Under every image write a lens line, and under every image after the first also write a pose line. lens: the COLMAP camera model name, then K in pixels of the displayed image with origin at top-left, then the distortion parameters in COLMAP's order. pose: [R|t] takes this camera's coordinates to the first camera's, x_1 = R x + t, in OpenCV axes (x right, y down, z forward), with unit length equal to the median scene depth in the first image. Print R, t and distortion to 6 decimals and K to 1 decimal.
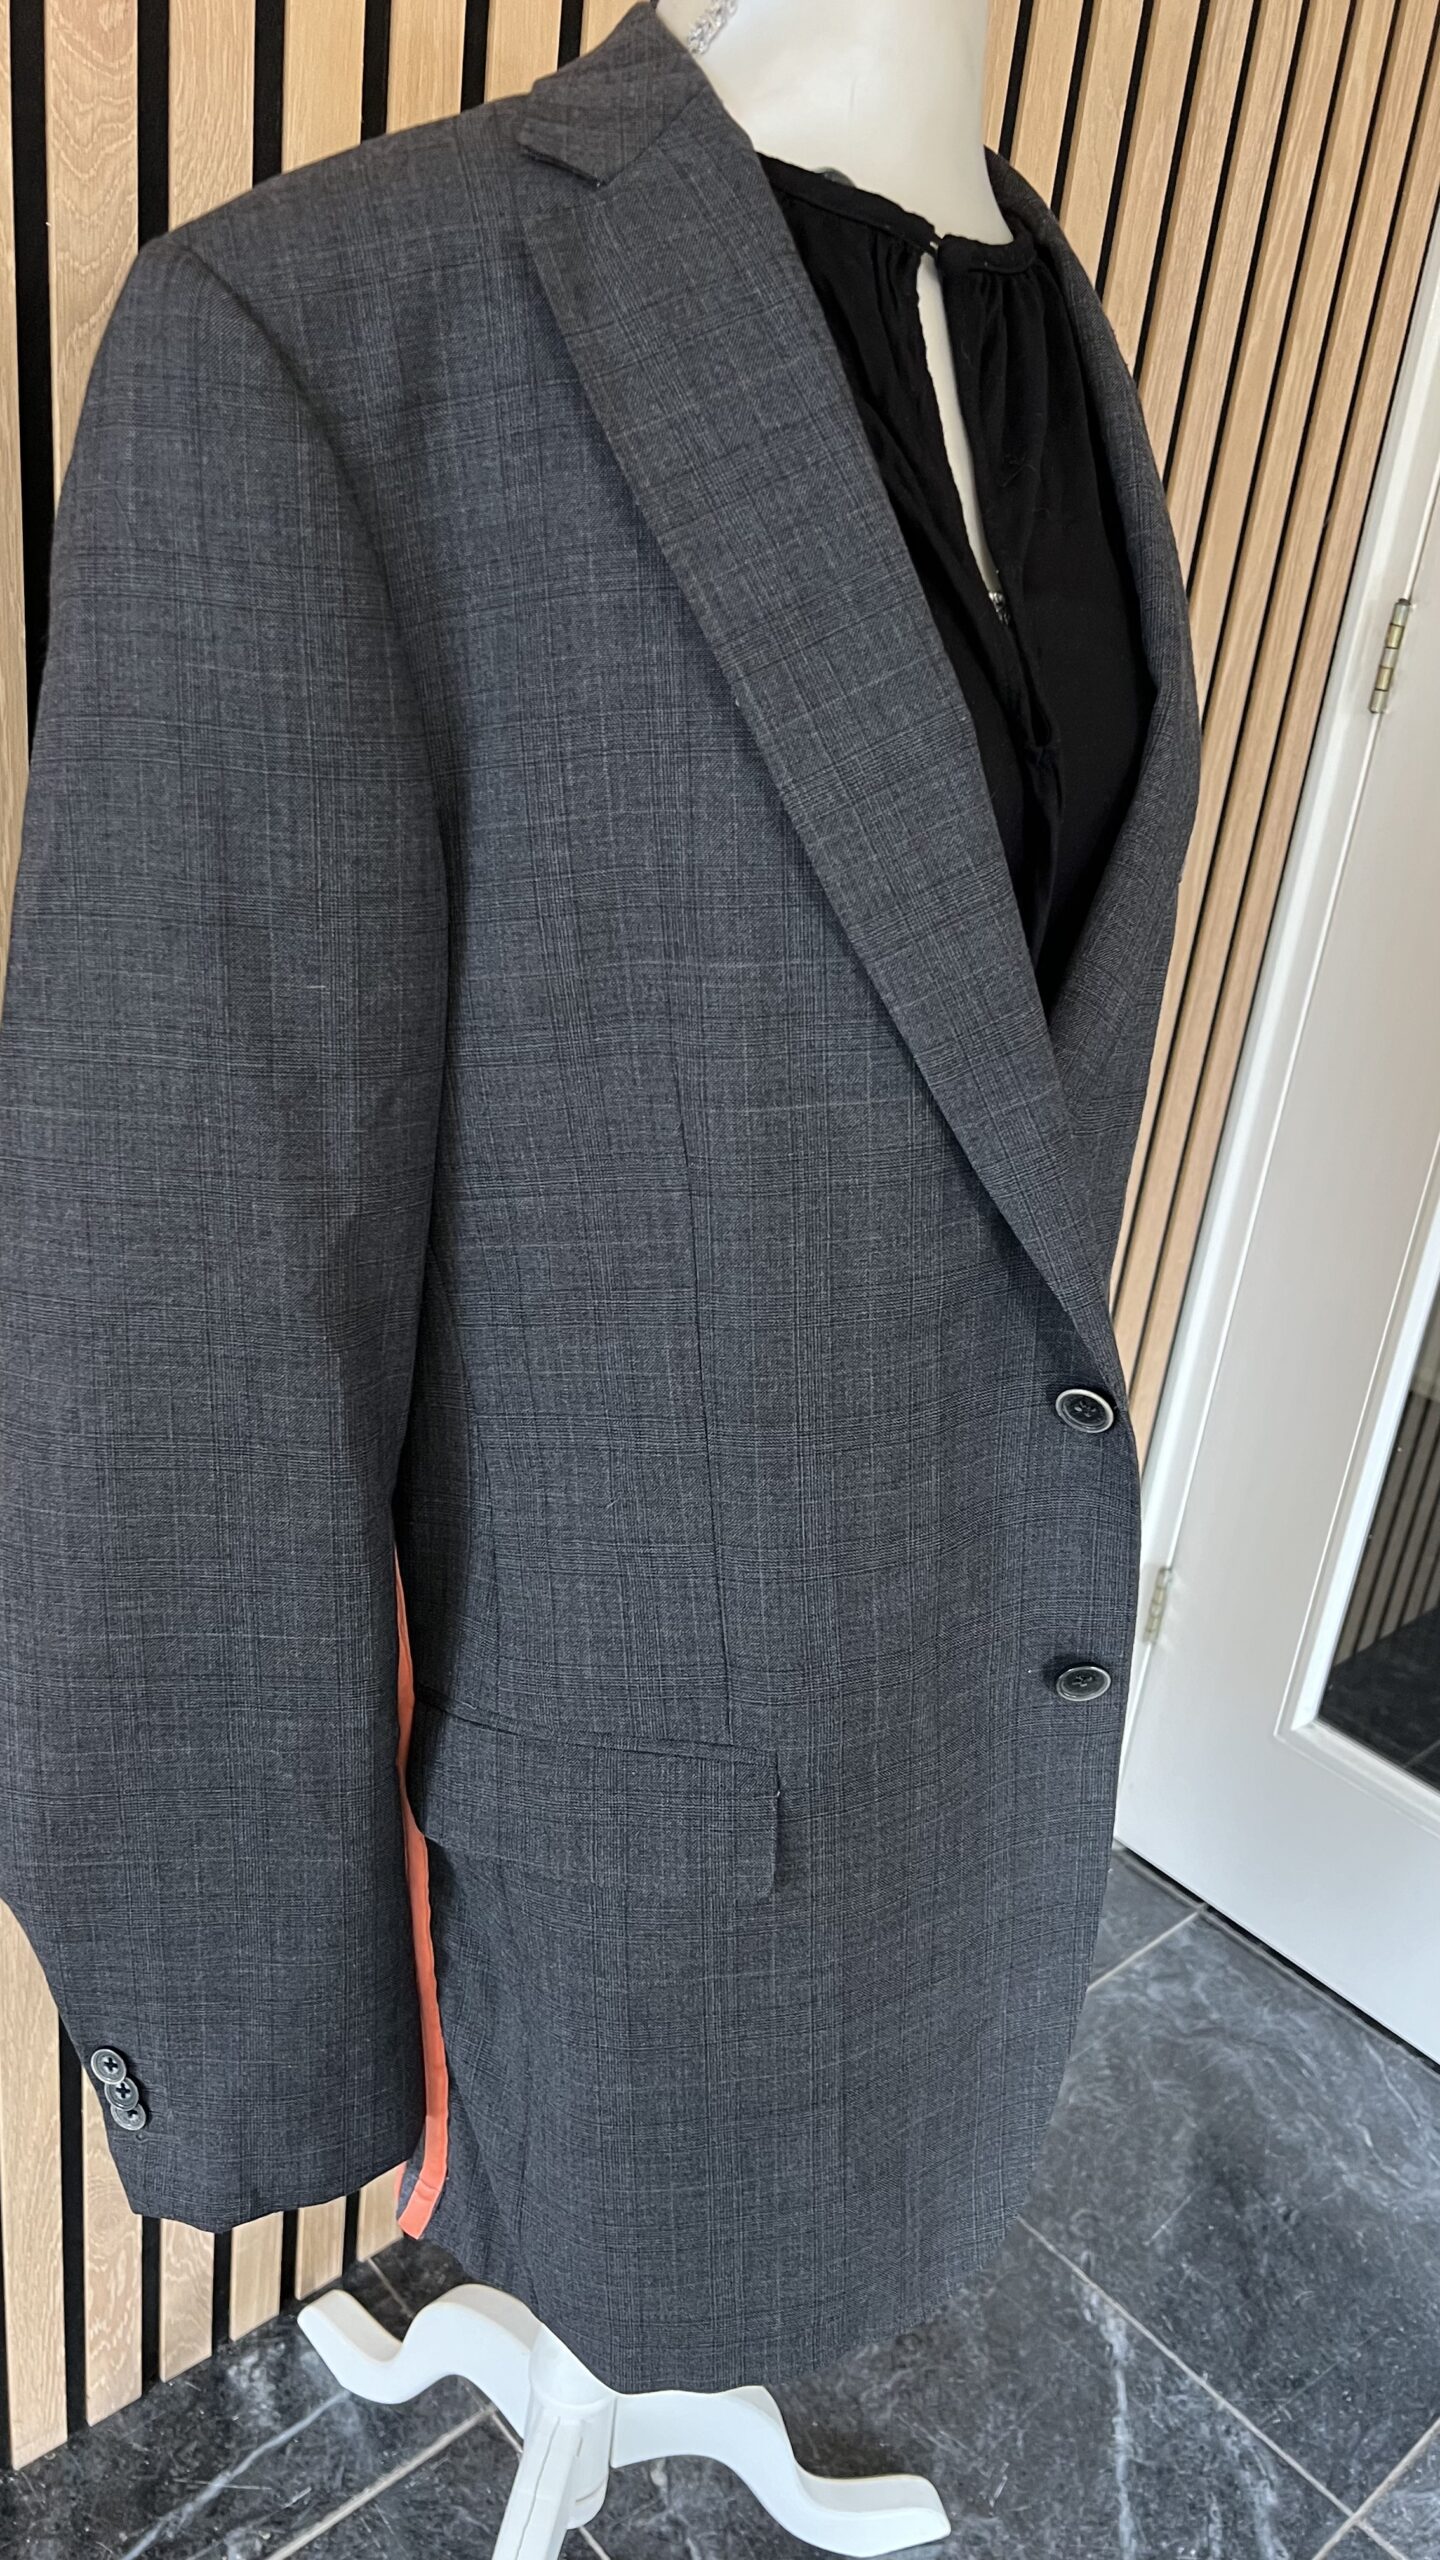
lens RADIAL K [[1960.4, 0, 726.3], [0, 1960.4, 1279.9], [0, 0, 1]] dist [0.036589, -0.048500]
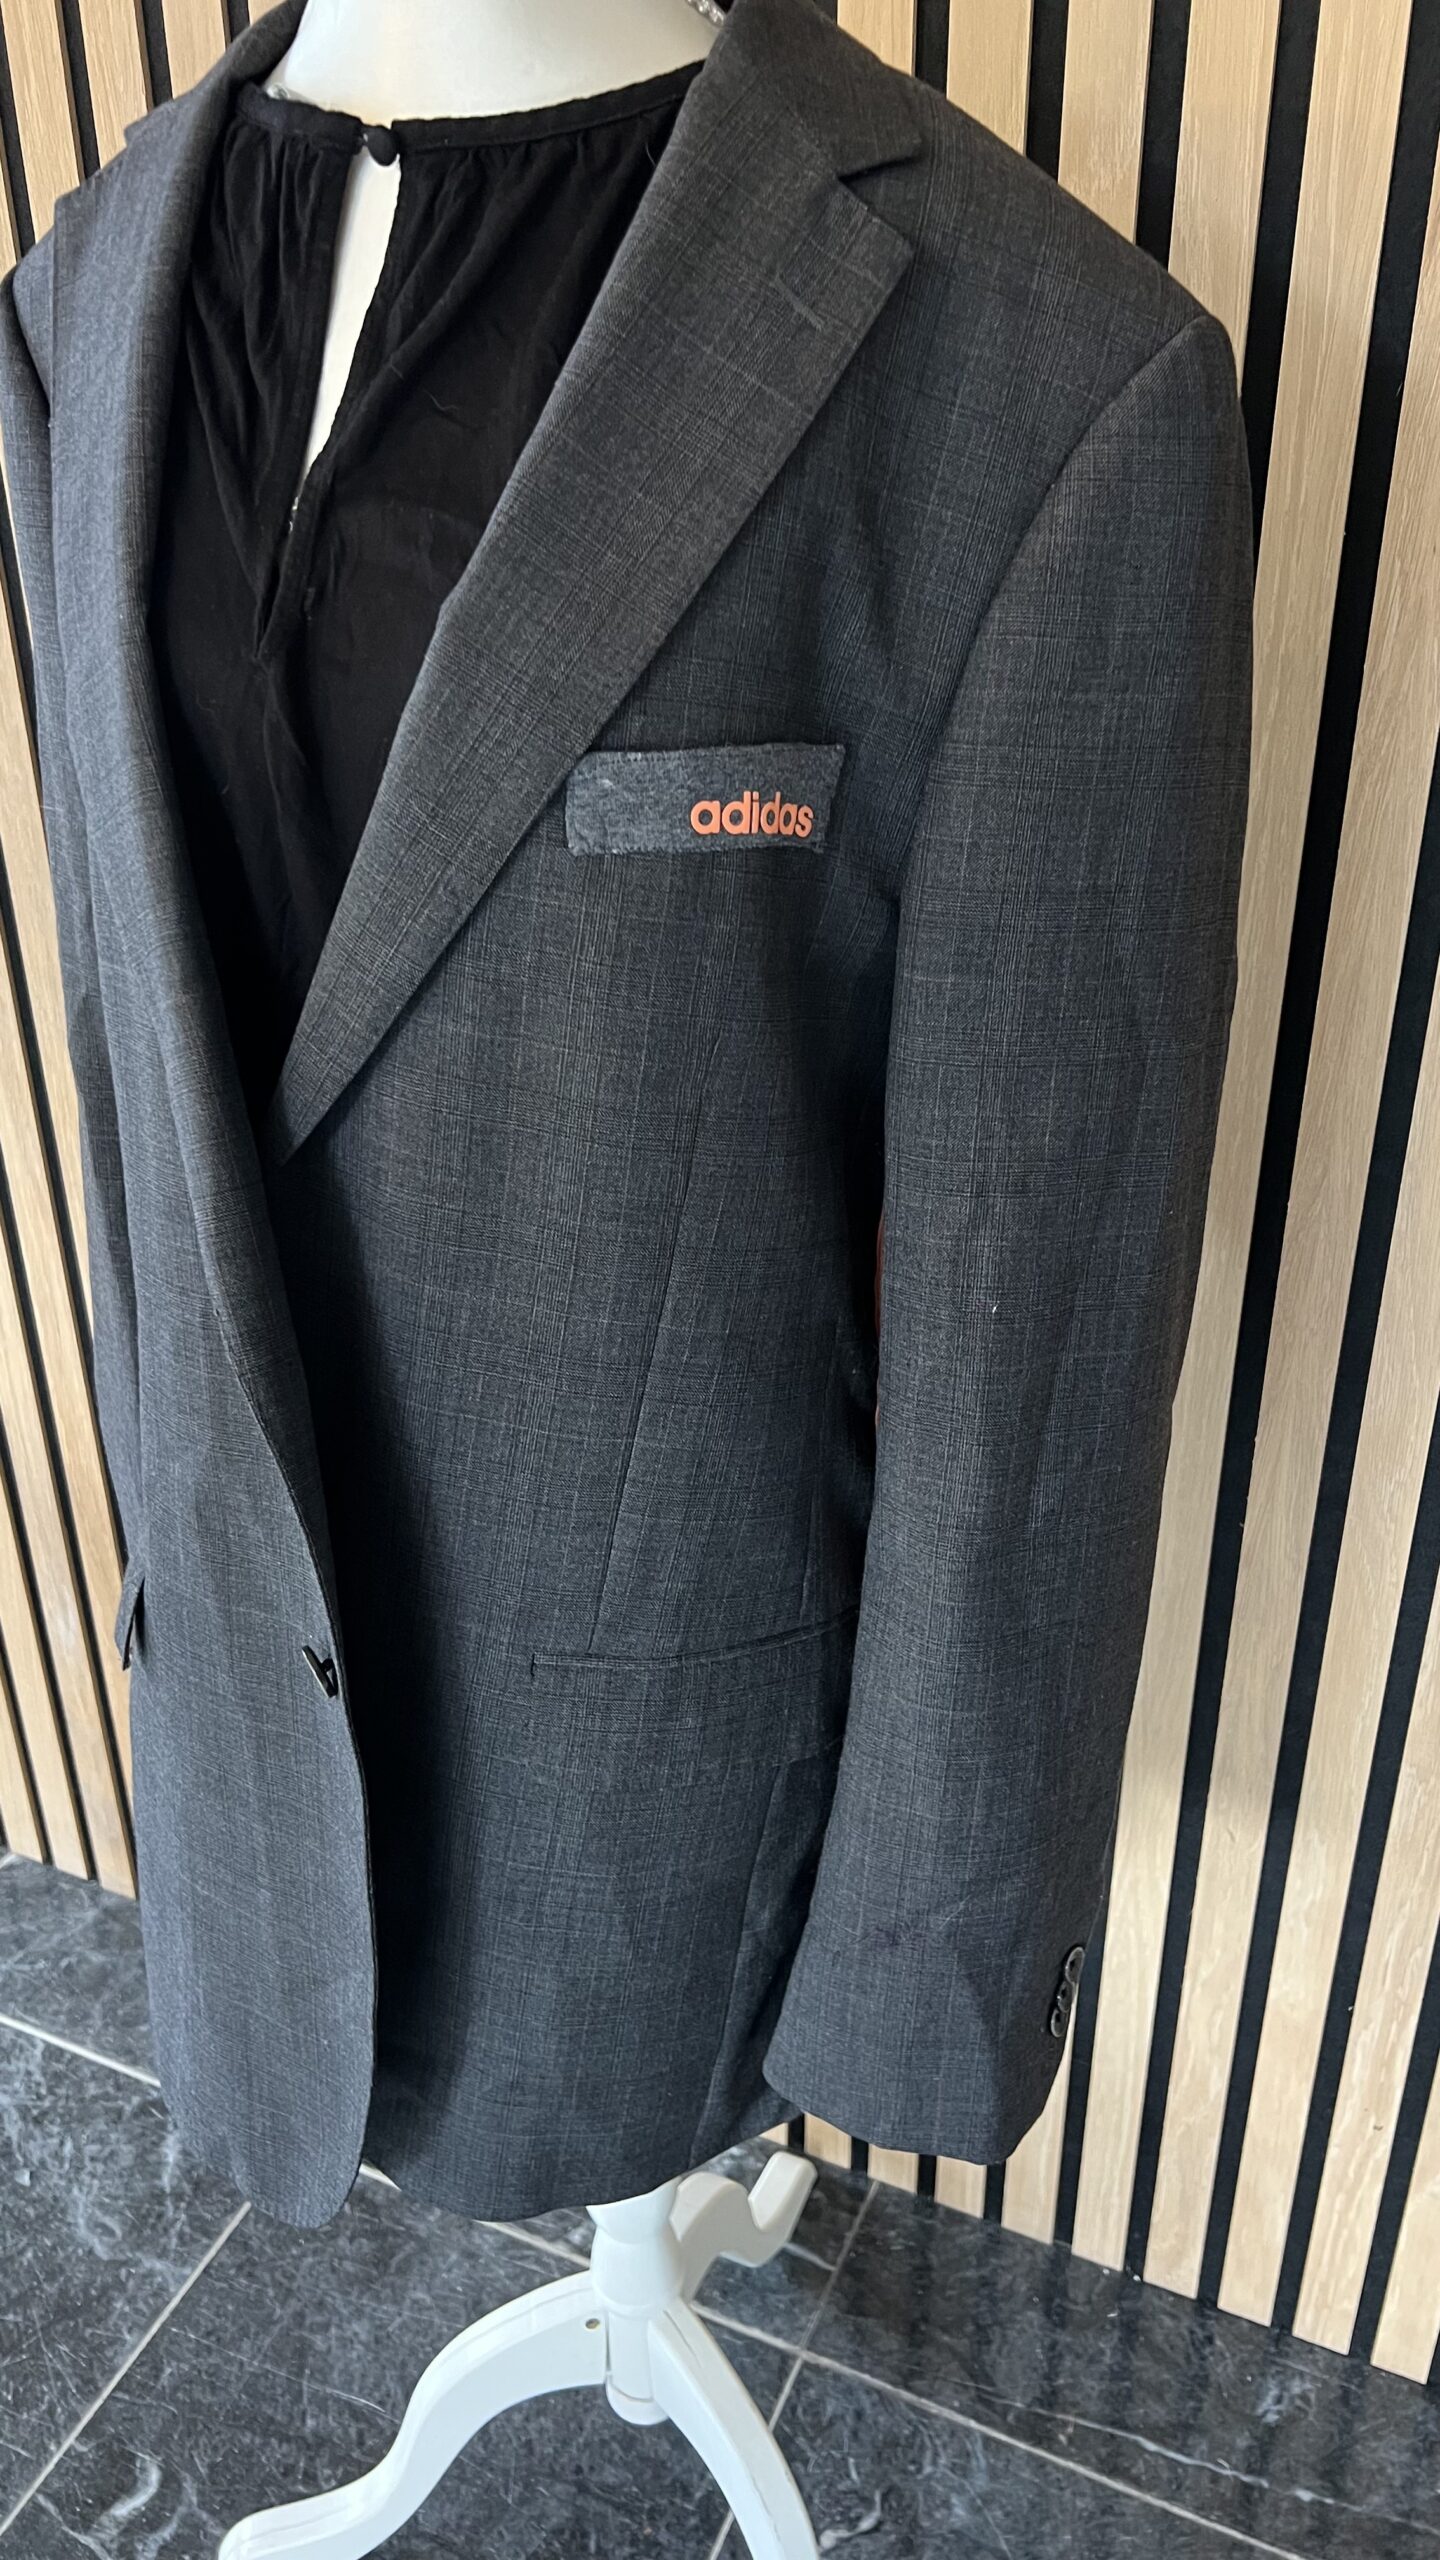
lens RADIAL K [[1960.4, 0, 725.6], [0, 1960.4, 1282.1], [0, 0, 1]] dist [0.036589, -0.048500]
pose [[0.385774, 0.315704, -0.866897, 1.222214], [-0.320208, 0.927037, 0.195112, -0.257709], [0.865243, 0.202318, 0.458717, 0.847620]]
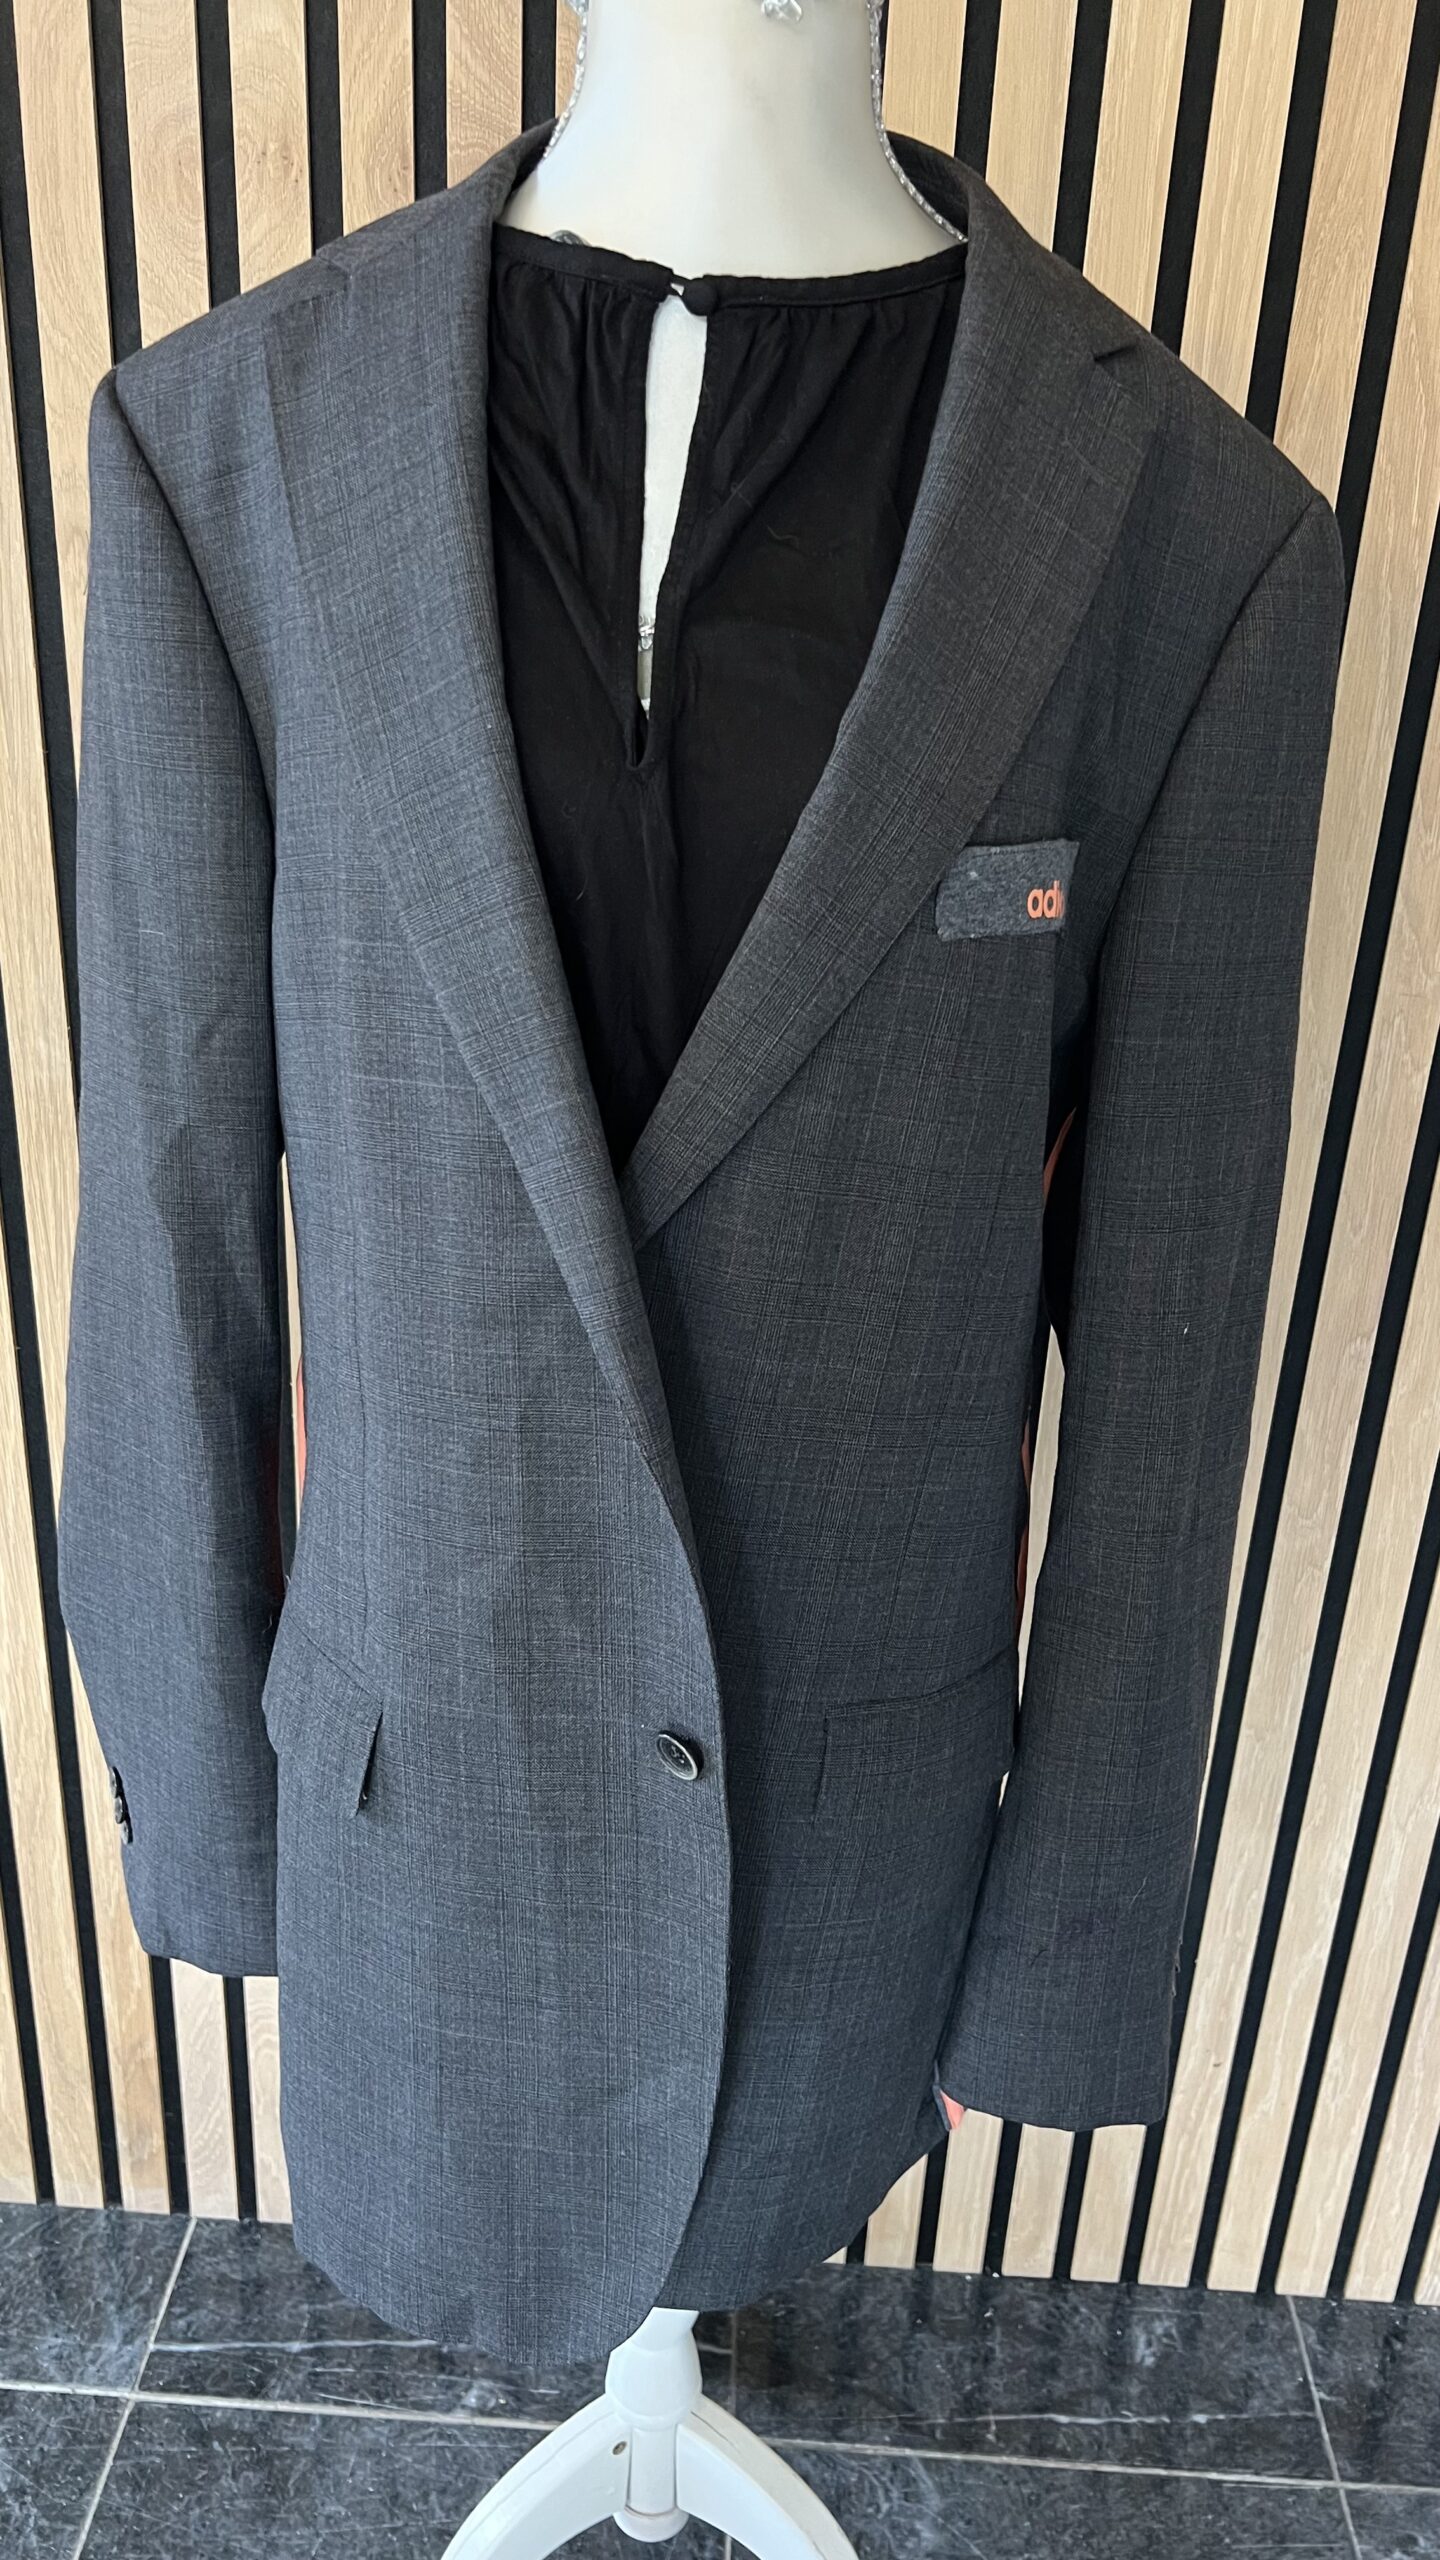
lens RADIAL K [[1960.4, 0, 717.6], [0, 1960.4, 1304.2], [0, 0, 1]] dist [0.036589, -0.048500]
pose [[0.706212, 0.205773, -0.677437, 0.957040], [-0.252957, 0.967011, 0.030030, -0.047629], [0.661269, 0.150155, 0.734967, 0.345011]]
